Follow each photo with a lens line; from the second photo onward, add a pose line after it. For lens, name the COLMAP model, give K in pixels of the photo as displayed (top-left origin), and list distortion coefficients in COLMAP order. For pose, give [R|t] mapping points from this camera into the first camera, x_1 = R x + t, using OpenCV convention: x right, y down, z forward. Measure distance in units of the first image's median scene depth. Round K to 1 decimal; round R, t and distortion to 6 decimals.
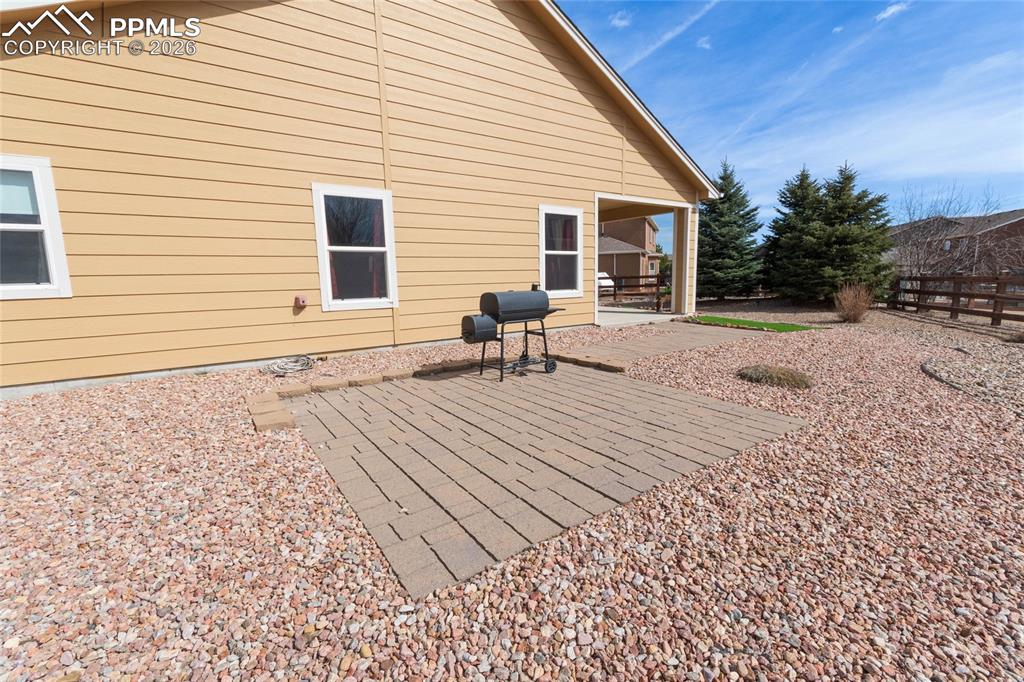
lens RADIAL K [[447.7, 0, 512.0], [0, 447.7, 341.0], [0, 0, 1]] dist [0.002362, -0.000058]
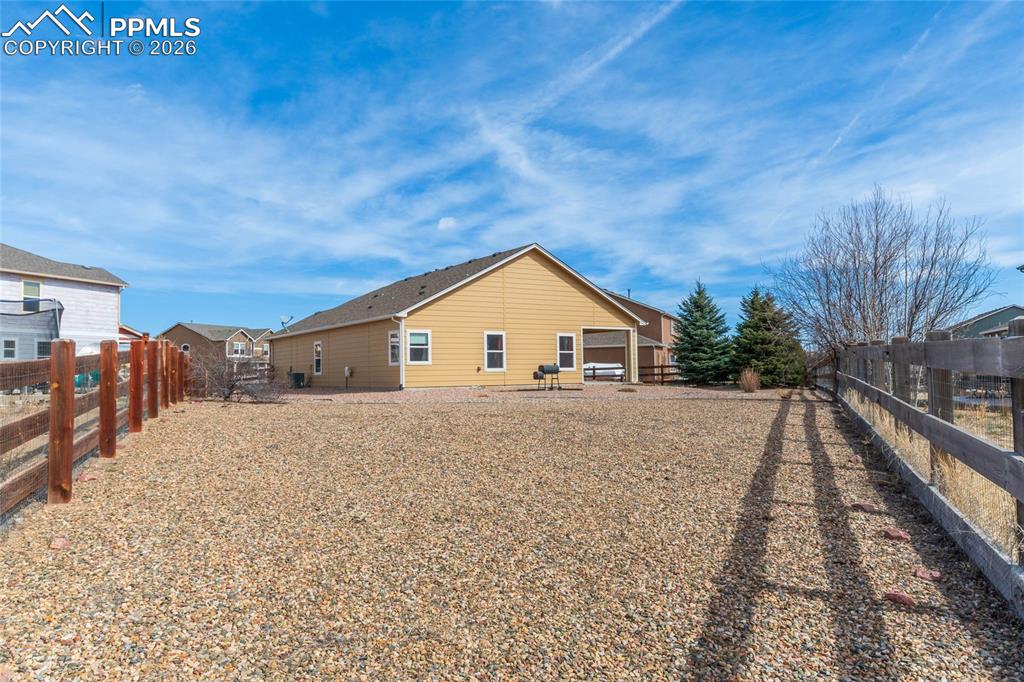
lens RADIAL K [[721.7, 0, 512.0], [0, 721.7, 341.0], [0, 0, 1]] dist [0.004187, 0.000726]
pose [[0.999885, 0.006310, -0.013802, -0.130566], [-0.008778, 0.982367, -0.186758, 0.481962], [0.012380, 0.186858, 0.982309, -2.886787]]
